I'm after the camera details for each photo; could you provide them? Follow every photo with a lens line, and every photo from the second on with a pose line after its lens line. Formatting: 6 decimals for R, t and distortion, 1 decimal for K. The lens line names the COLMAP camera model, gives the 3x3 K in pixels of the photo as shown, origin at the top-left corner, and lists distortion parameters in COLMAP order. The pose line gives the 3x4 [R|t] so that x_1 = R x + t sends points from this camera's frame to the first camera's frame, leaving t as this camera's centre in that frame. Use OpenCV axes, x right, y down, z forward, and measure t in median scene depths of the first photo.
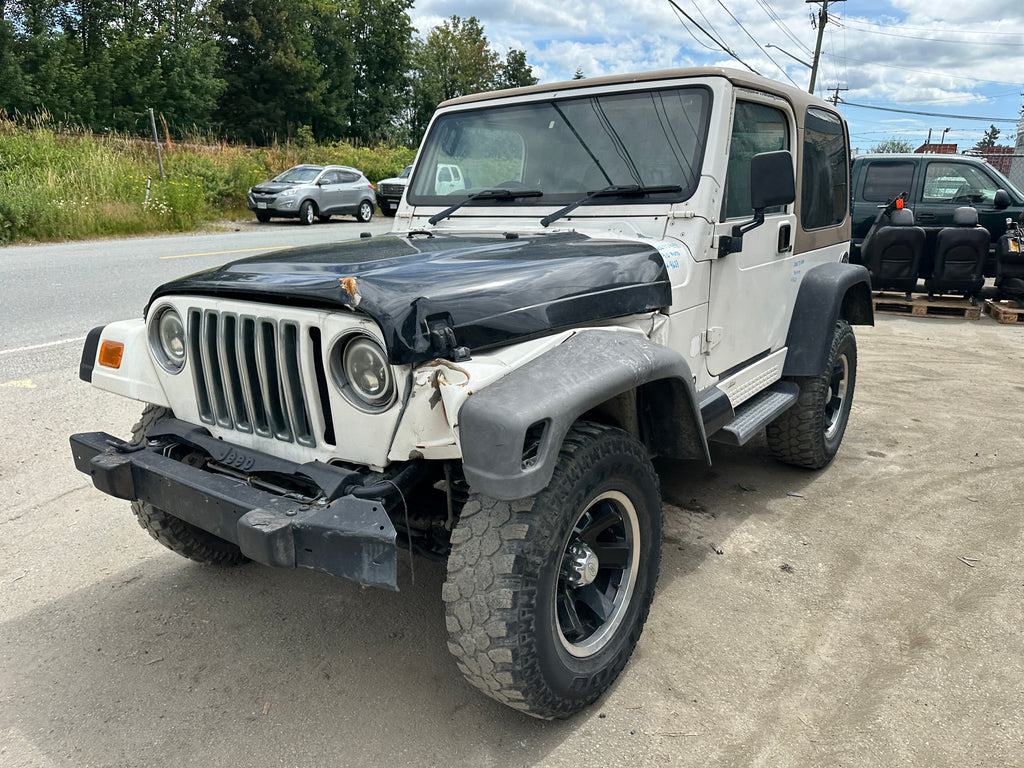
lens RADIAL K [[724.0, 0, 521.2], [0, 724.0, 392.7], [0, 0, 1]] dist [0.018028, -0.019884]
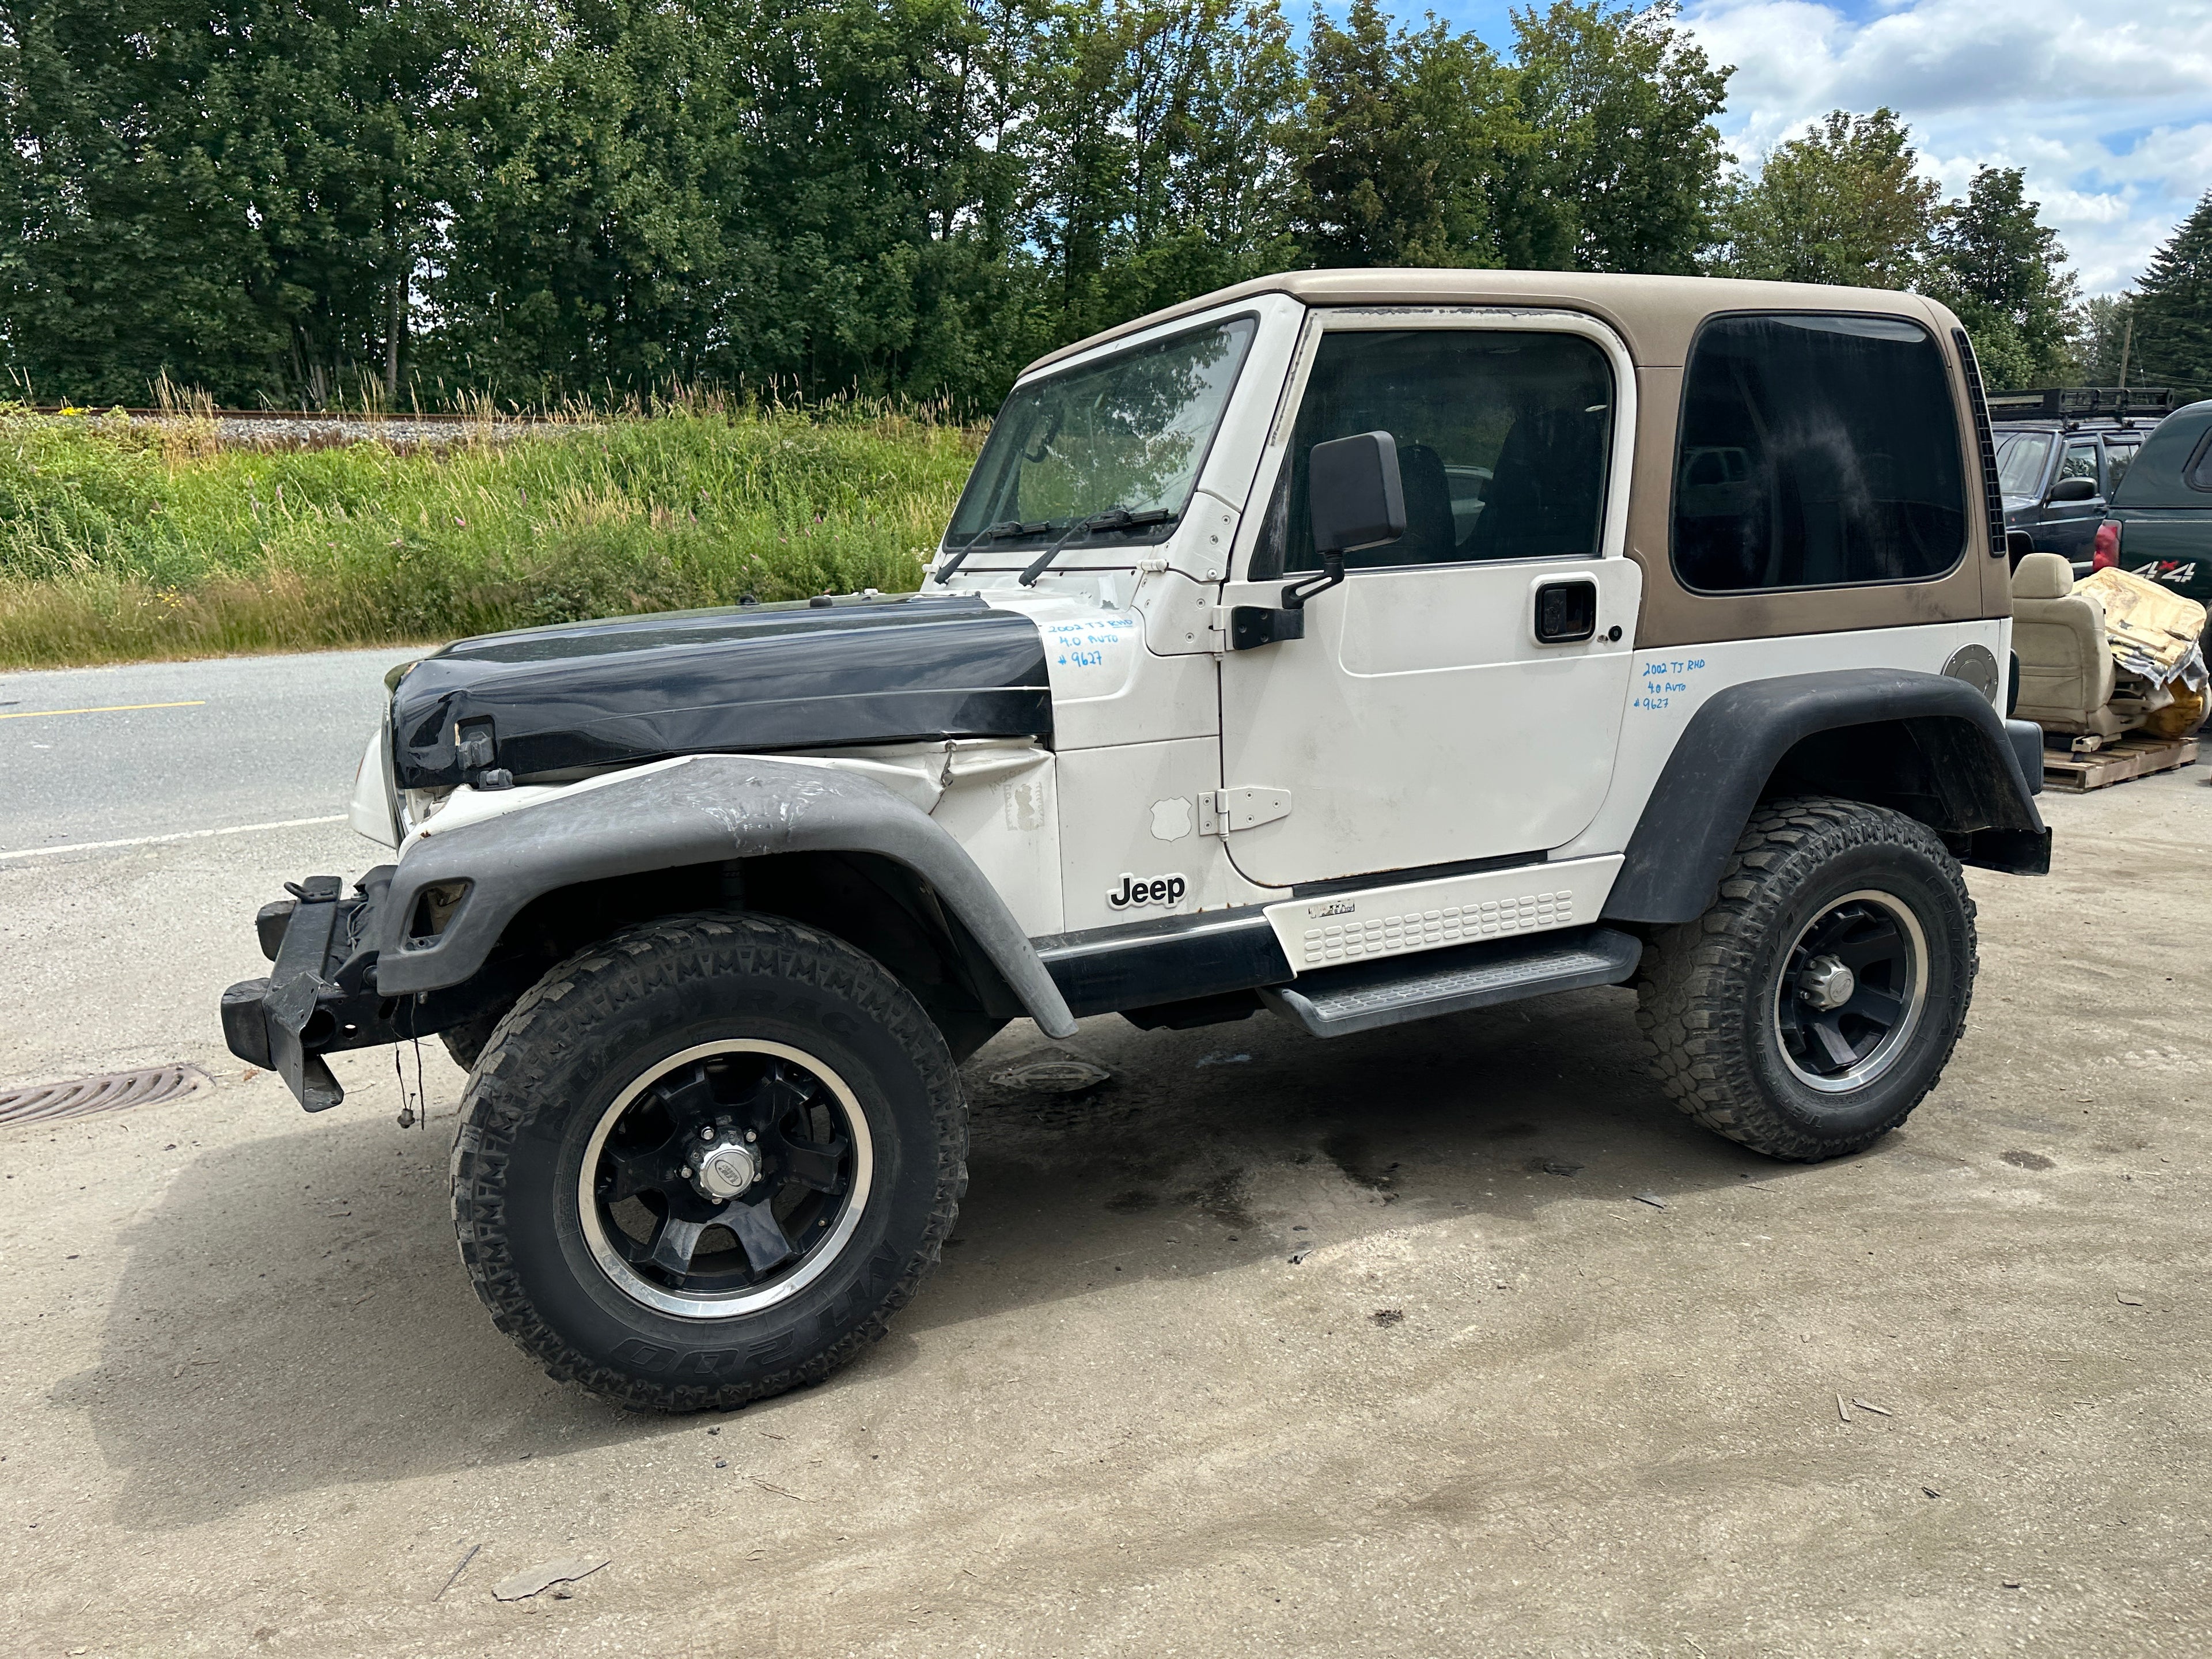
lens RADIAL K [[1563.9, 0, 1125.9], [0, 1563.9, 848.2], [0, 0, 1]] dist [0.018028, -0.019884]
pose [[0.871145, 0.076743, -0.484991, 0.514921], [-0.105915, 0.993828, -0.032987, -0.003046], [0.479466, 0.080104, 0.873897, 0.020963]]
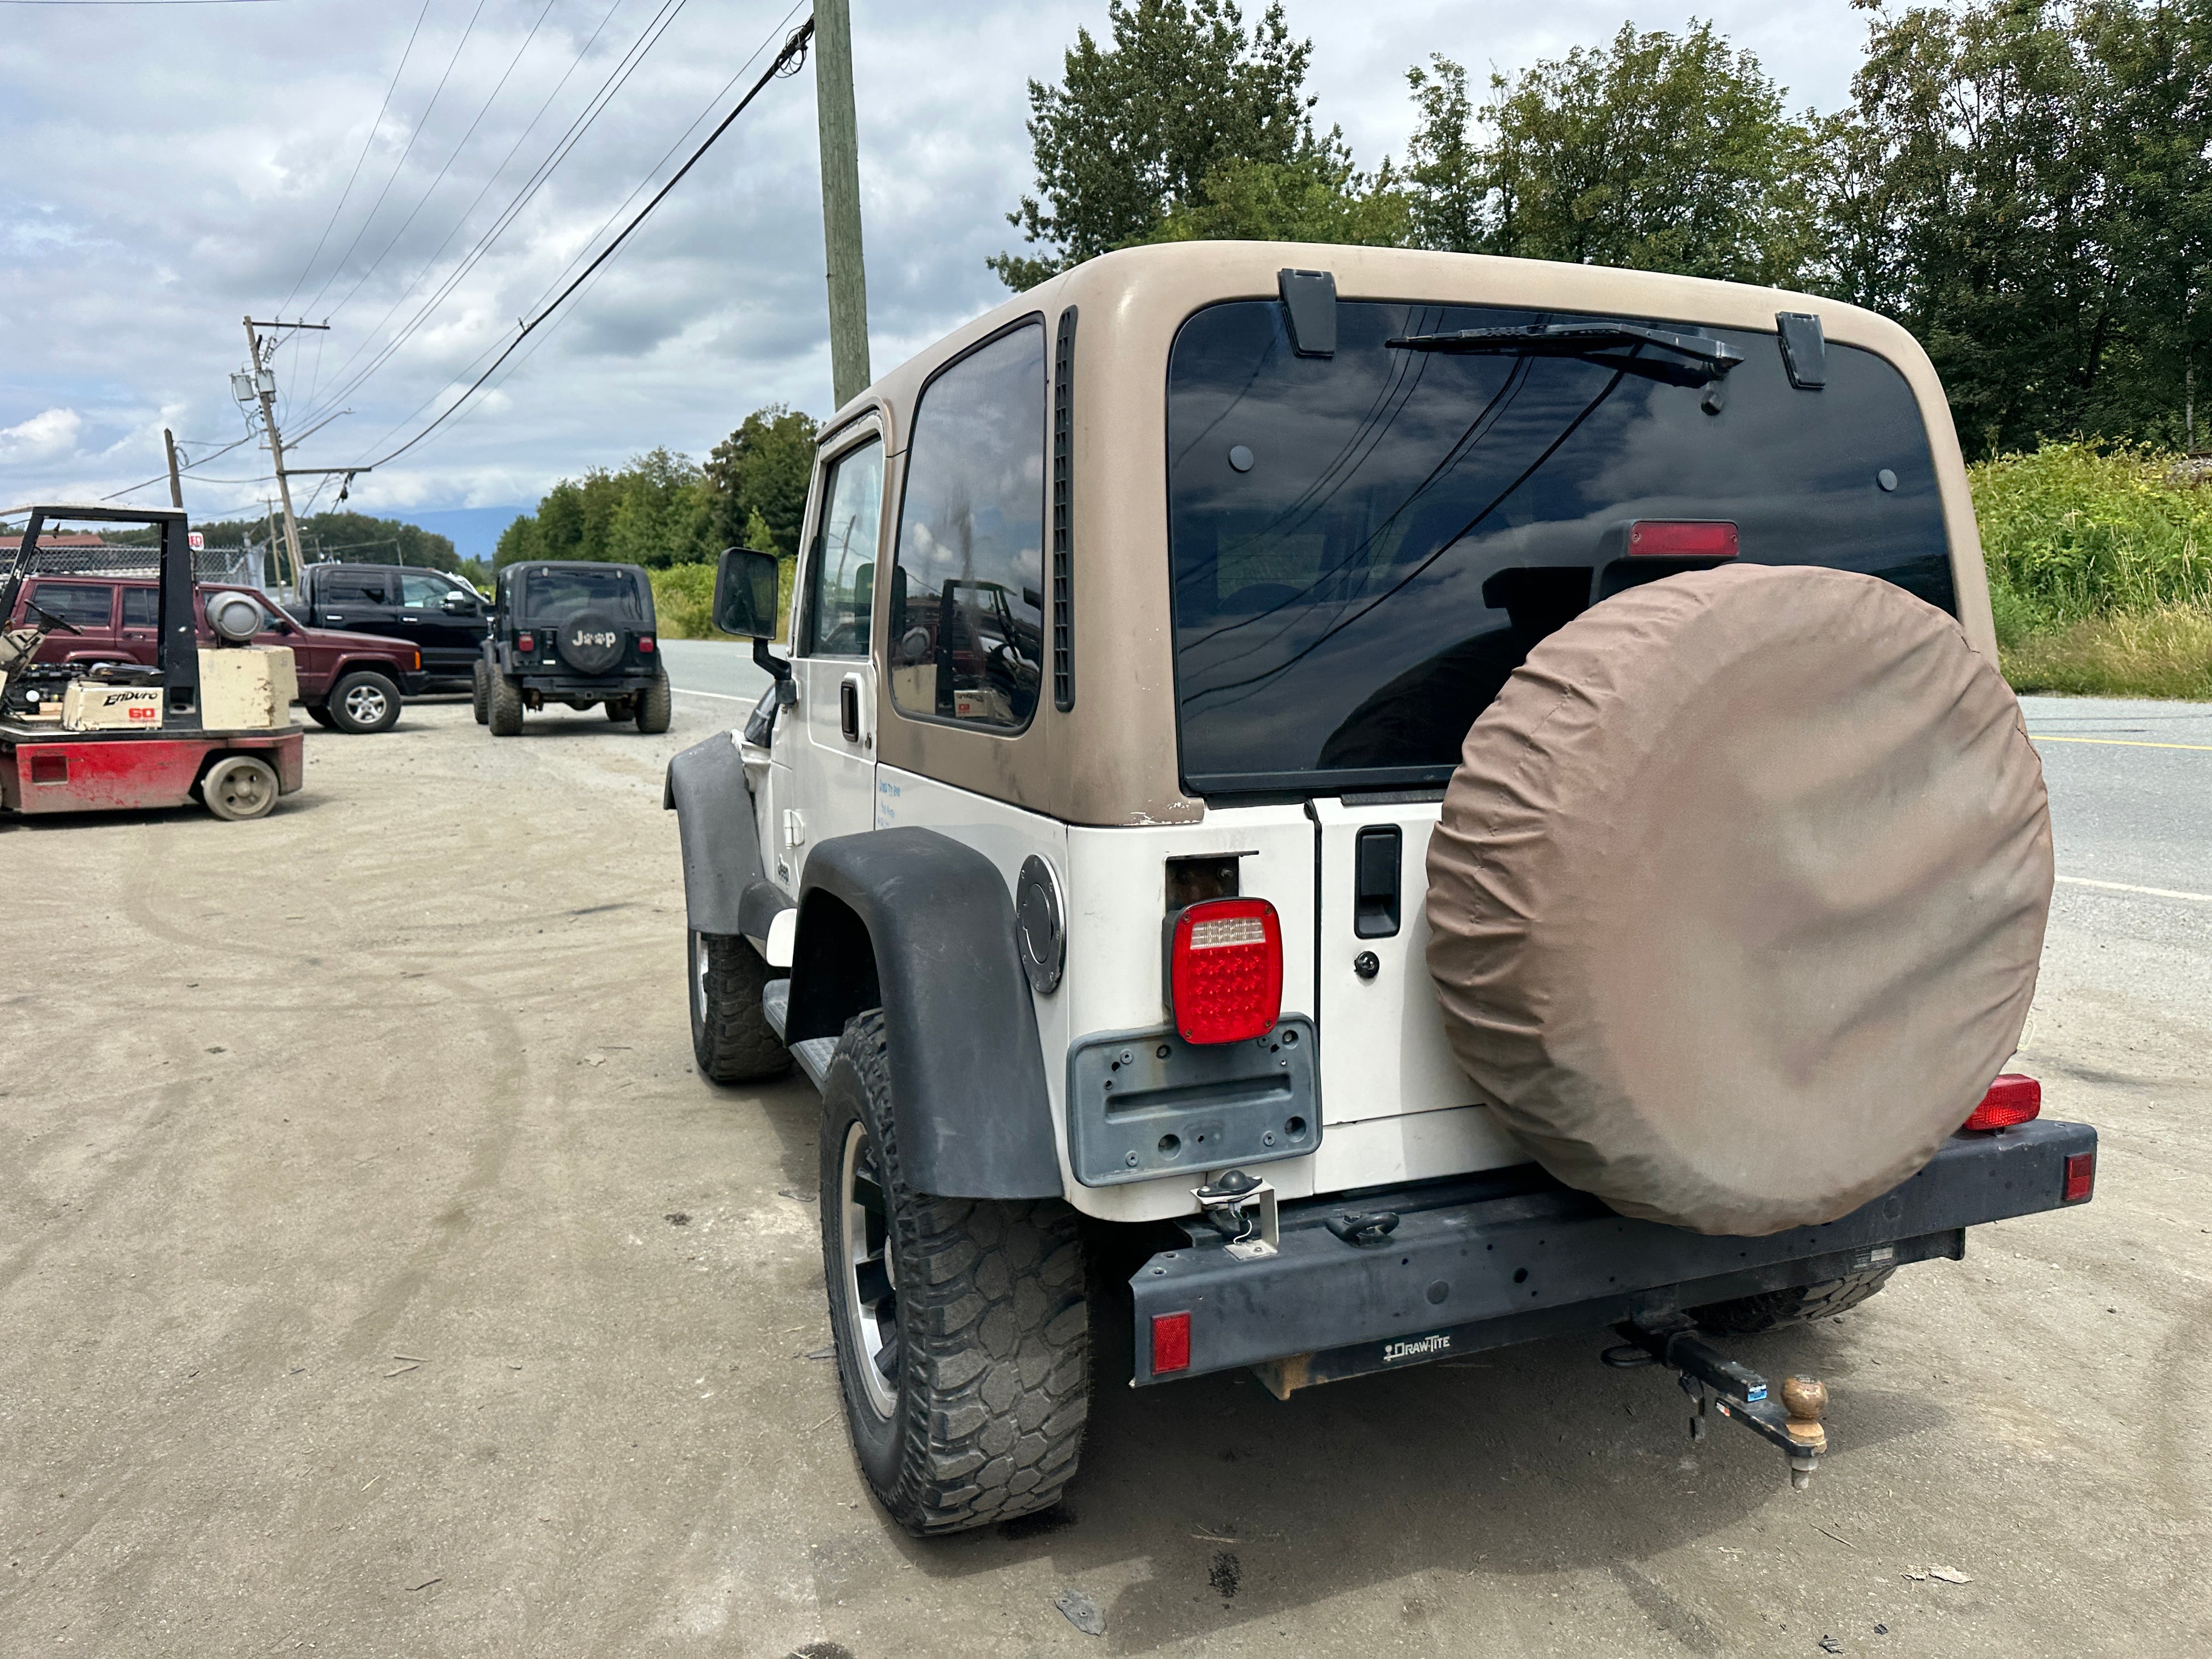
lens RADIAL K [[1573.9, 0, 1111.5], [0, 1573.9, 806.4], [0, 0, 1]] dist [0.013810, -0.015900]
pose [[-0.534179, 0.114906, -0.837525, 0.933255], [-0.208637, 0.942153, 0.262331, -0.378803], [0.819221, 0.314870, -0.479305, 1.373969]]
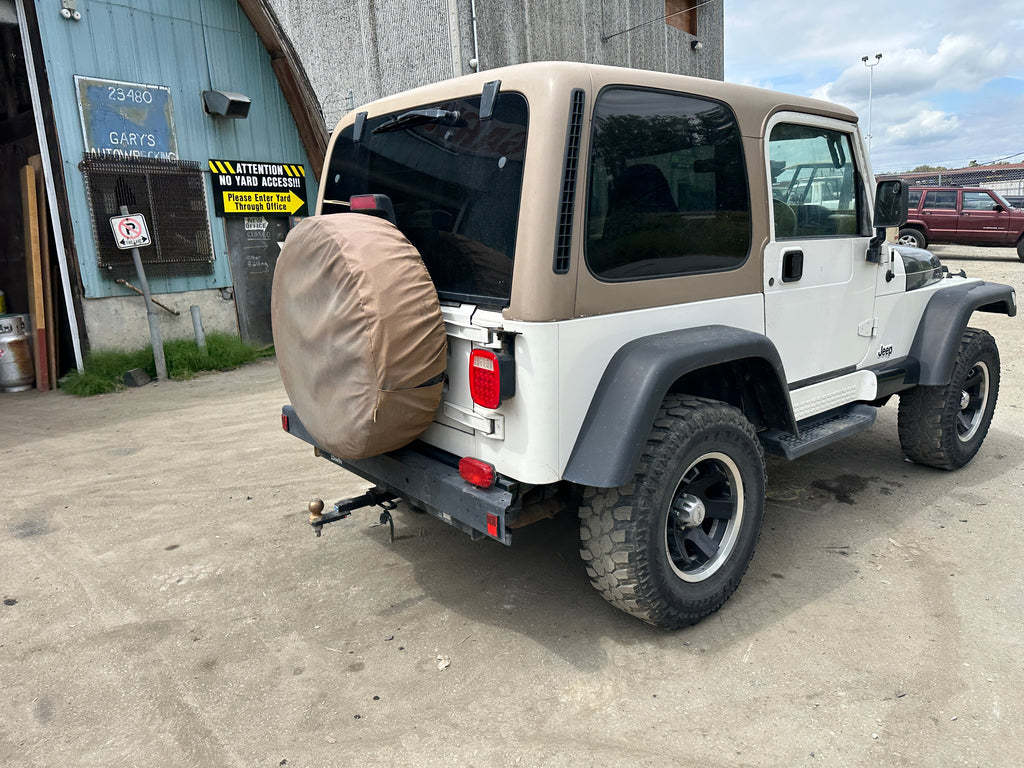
lens RADIAL K [[722.0, 0, 519.6], [0, 722.0, 377.5], [0, 0, 1]] dist [0.007333, -0.010862]
pose [[-0.972068, -0.020376, 0.233812, 0.070985], [0.091230, 0.885076, 0.456419, -0.506750], [-0.216241, 0.465001, -0.858495, 1.851029]]
